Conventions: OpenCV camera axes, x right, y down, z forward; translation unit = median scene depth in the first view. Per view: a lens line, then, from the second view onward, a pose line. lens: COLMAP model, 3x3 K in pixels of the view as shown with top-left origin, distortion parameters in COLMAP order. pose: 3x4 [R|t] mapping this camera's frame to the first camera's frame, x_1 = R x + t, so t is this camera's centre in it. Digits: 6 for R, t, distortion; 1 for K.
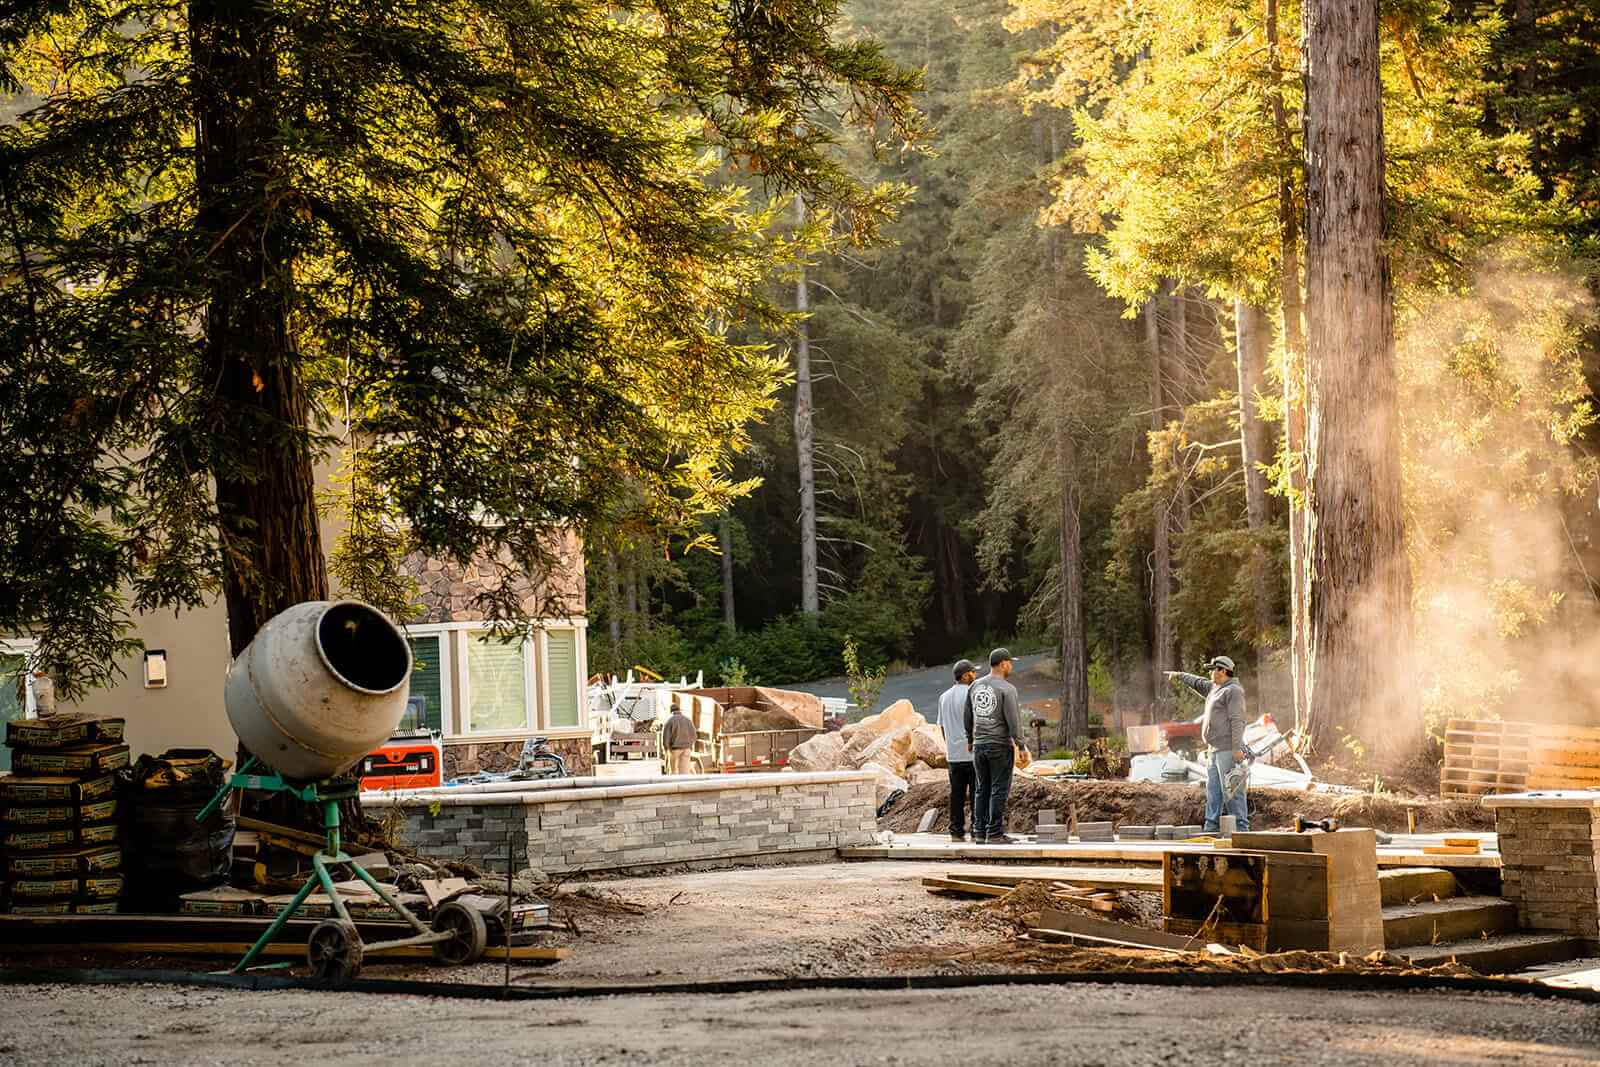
lens RADIAL K [[3088.3, 0, 796.7], [0, 3088.3, 532.0], [0, 0, 1]] dist [0.350947, 0.000000]
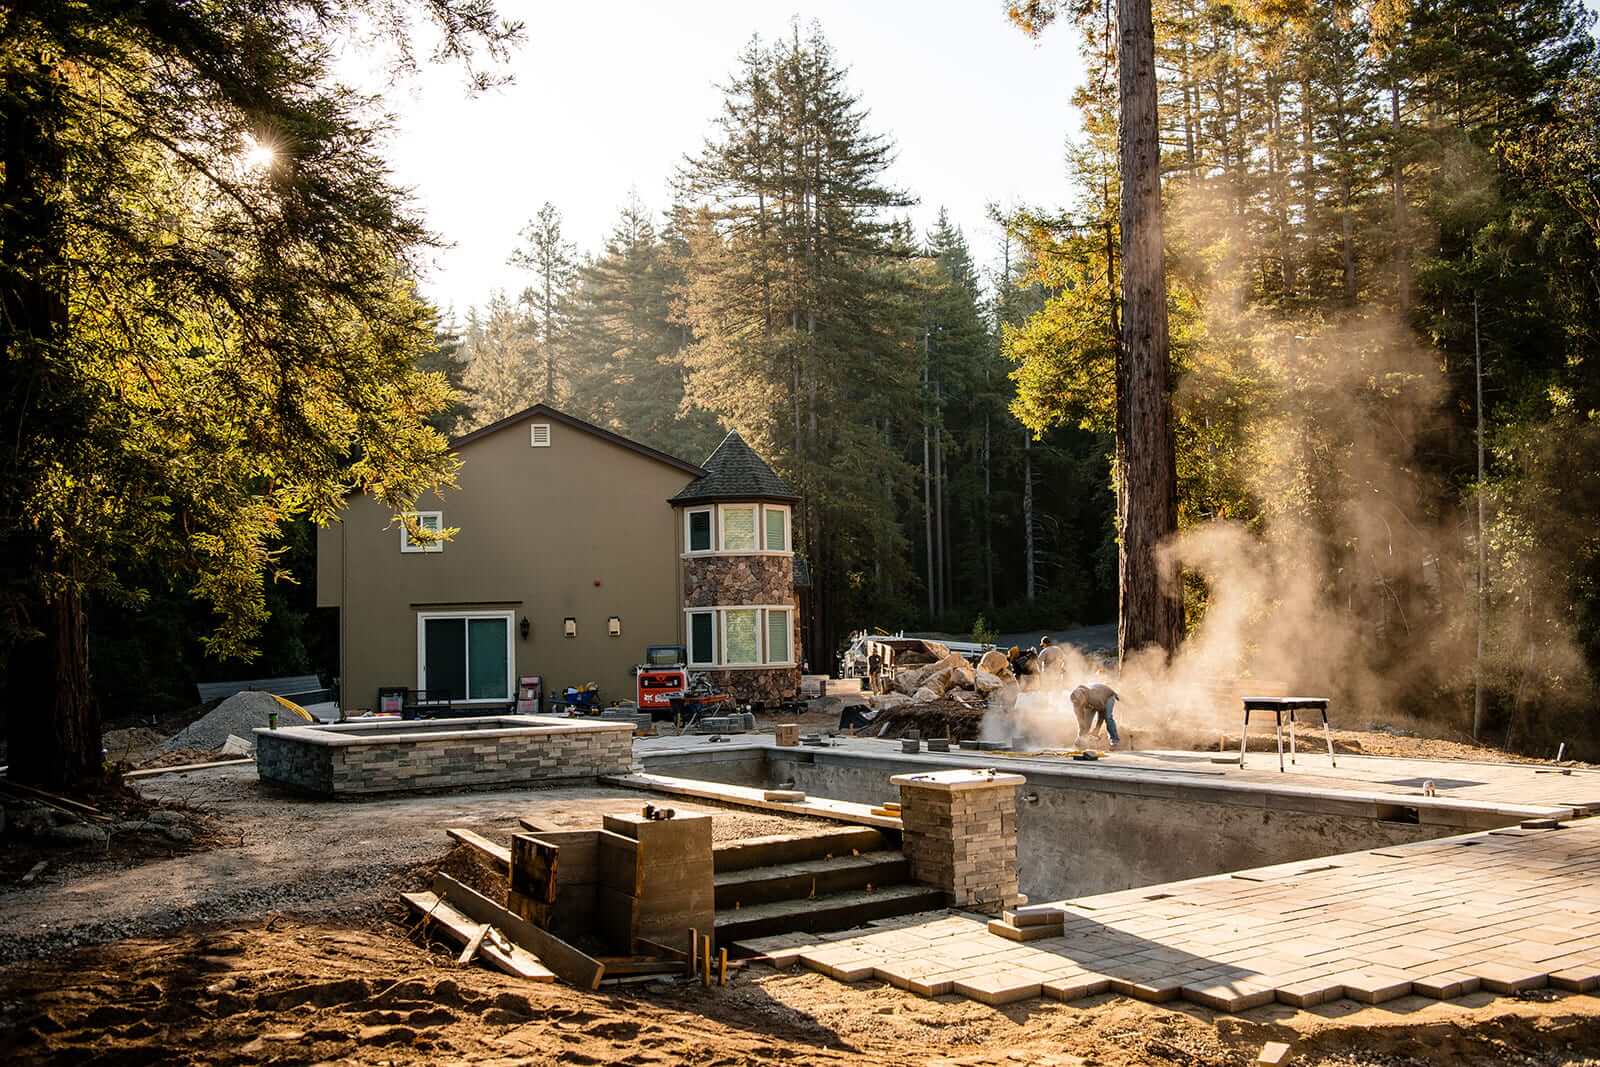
lens RADIAL K [[1426.9, 0, 798.4], [0, 1426.9, 527.7], [0, 0, 1]] dist [-0.020381, 0.035185]
pose [[0.981139, 0.003776, -0.193269, 0.138720], [-0.007662, 0.999783, -0.019363, -0.003047], [0.193154, 0.020479, 0.980955, 0.195783]]
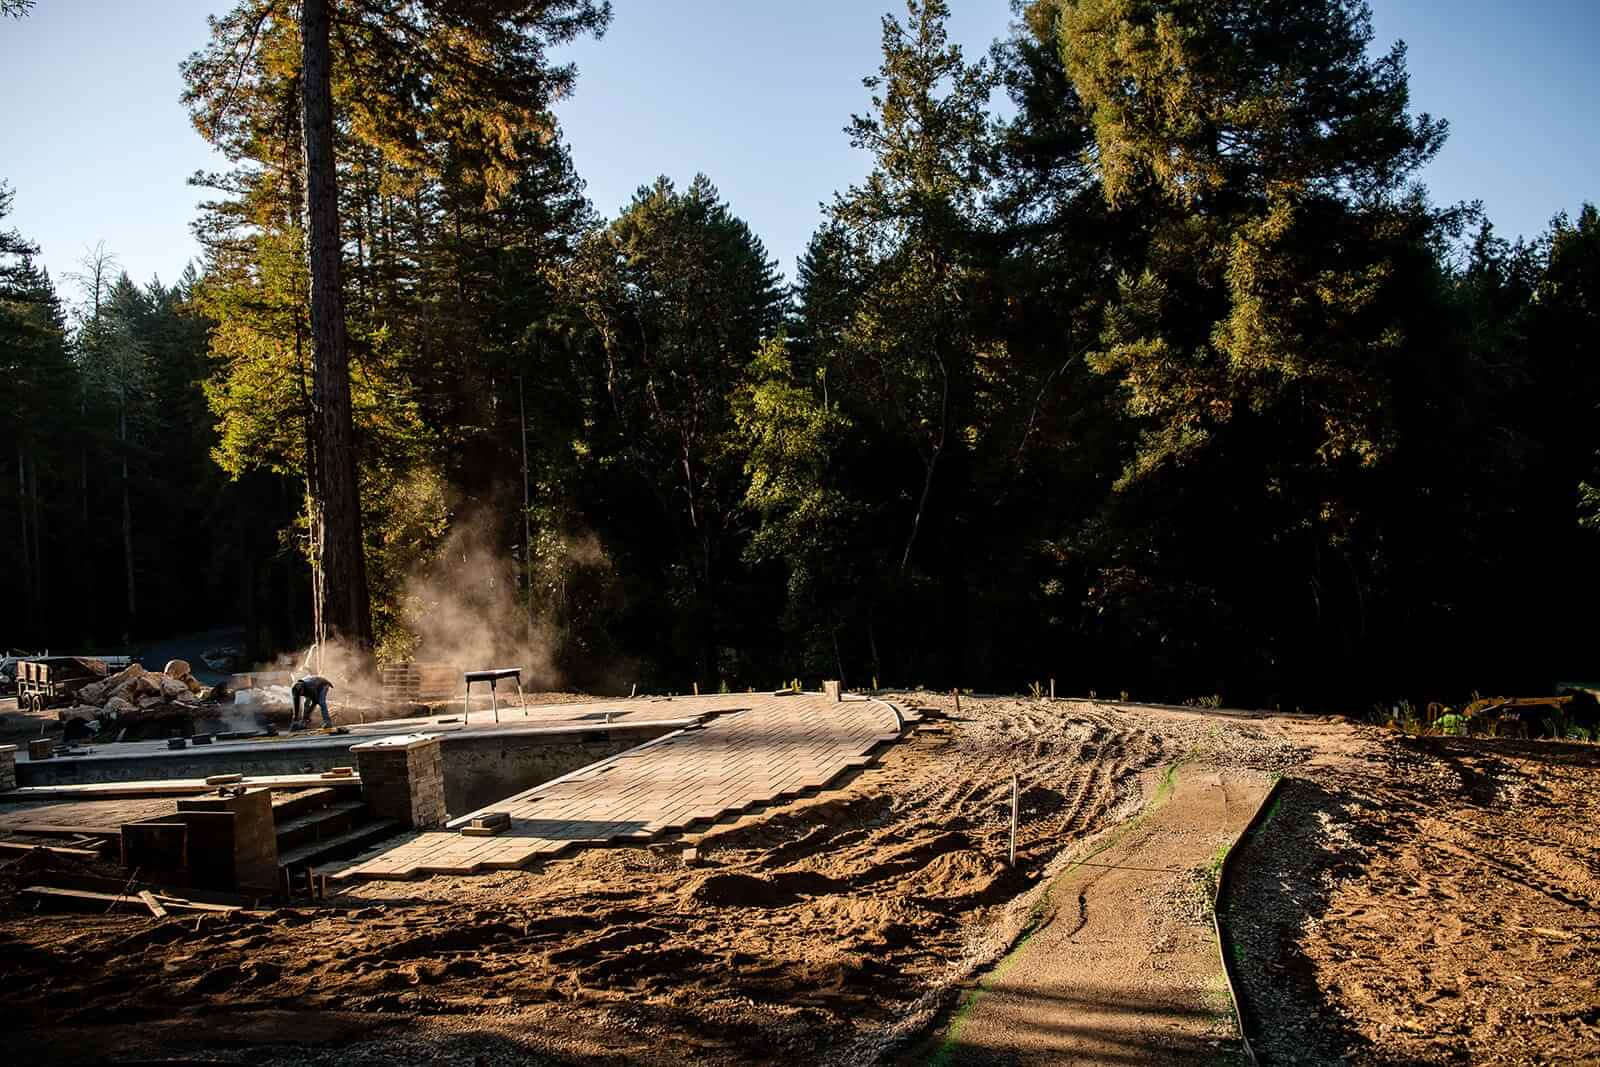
lens RADIAL K [[1164.5, 0, 796.0], [0, 1164.5, 528.5], [0, 0, 1]] dist [-0.055017, 0.002804]
pose [[0.868884, -0.020491, 0.494591, 0.054925], [0.034414, 0.999226, -0.019060, -0.009098], [-0.493817, 0.033582, 0.868917, 0.140617]]
